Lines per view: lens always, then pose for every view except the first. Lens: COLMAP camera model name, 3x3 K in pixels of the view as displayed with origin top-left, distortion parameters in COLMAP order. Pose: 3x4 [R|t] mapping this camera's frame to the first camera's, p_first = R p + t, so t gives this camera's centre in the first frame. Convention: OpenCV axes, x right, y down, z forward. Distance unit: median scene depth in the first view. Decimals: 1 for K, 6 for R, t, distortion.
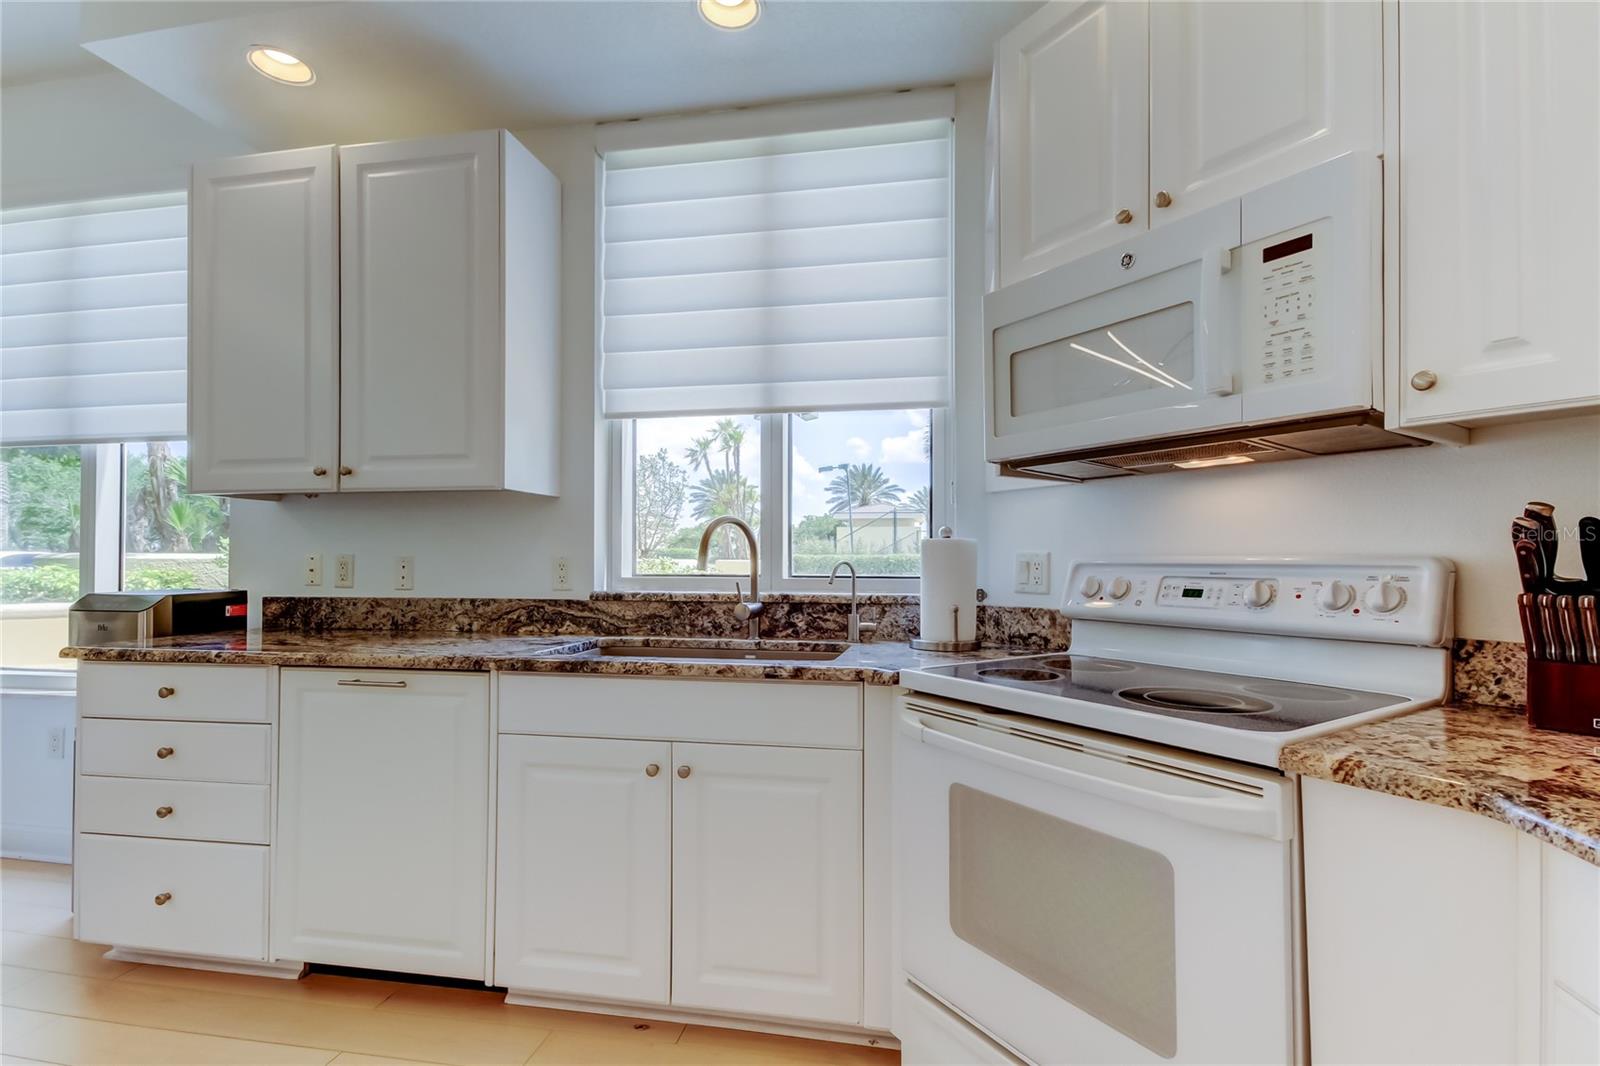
lens RADIAL K [[761.2, 0, 821.2], [0, 761.2, 549.9], [0, 0, 1]] dist [0.021636, -0.003131]
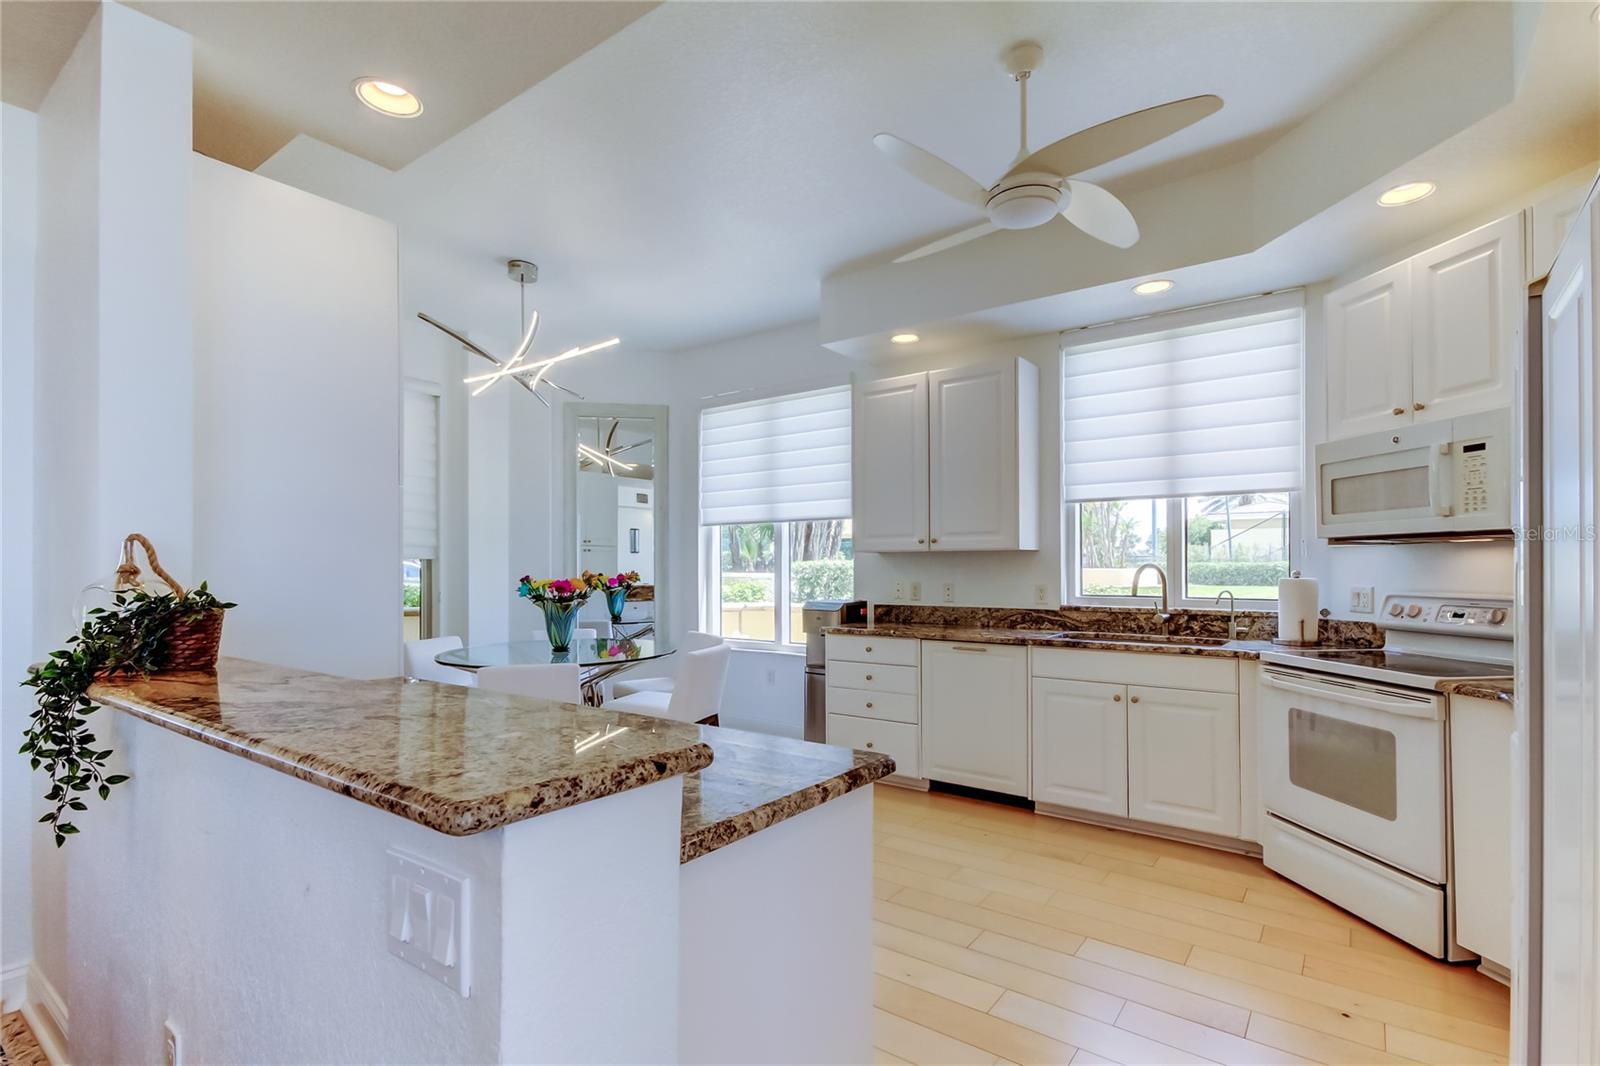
lens RADIAL K [[761.2, 0, 831.4], [0, 761.2, 563.2], [0, 0, 1]] dist [0.021636, -0.003131]
pose [[0.904842, -0.006213, -0.425702, -0.039588], [0.010978, 0.999902, 0.008741, -0.072479], [0.425606, -0.012583, 0.904821, -0.927043]]
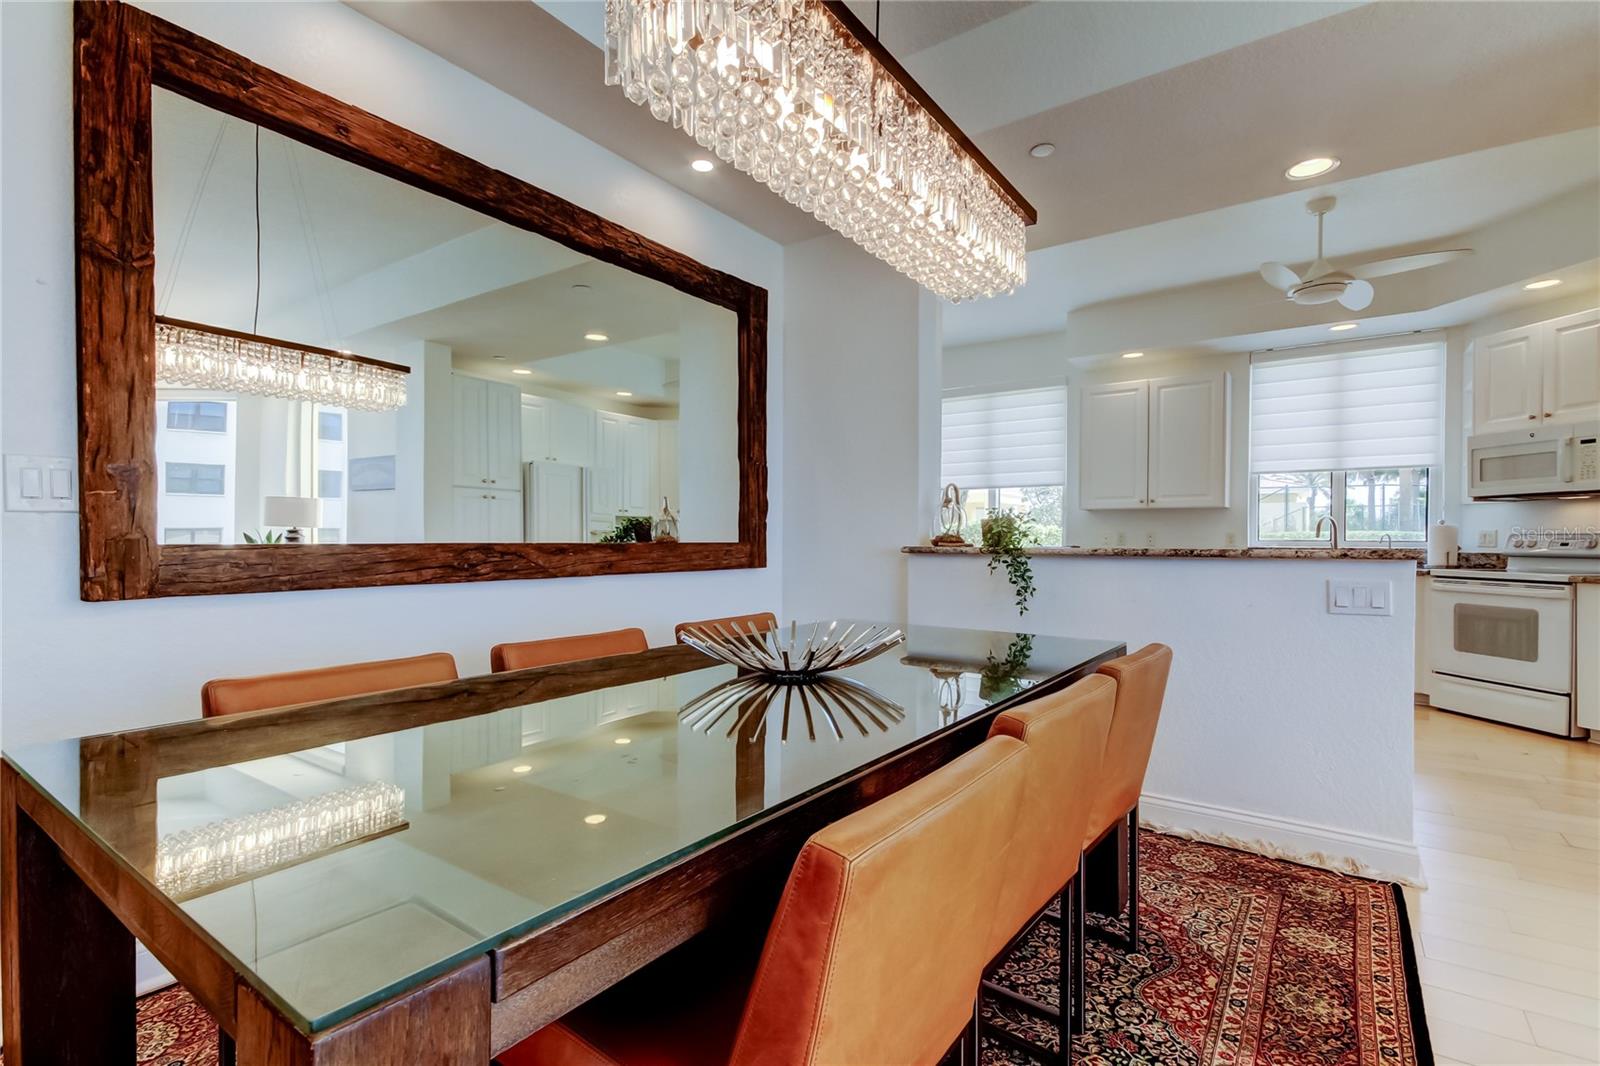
lens RADIAL K [[761.2, 0, 797.9], [0, 761.2, 546.4], [0, 0, 1]] dist [0.021636, -0.003131]
pose [[0.902973, 0.005112, -0.429666, -0.644904], [0.005238, 0.999724, 0.022902, -0.012032], [0.429665, -0.022930, 0.902697, -2.155325]]
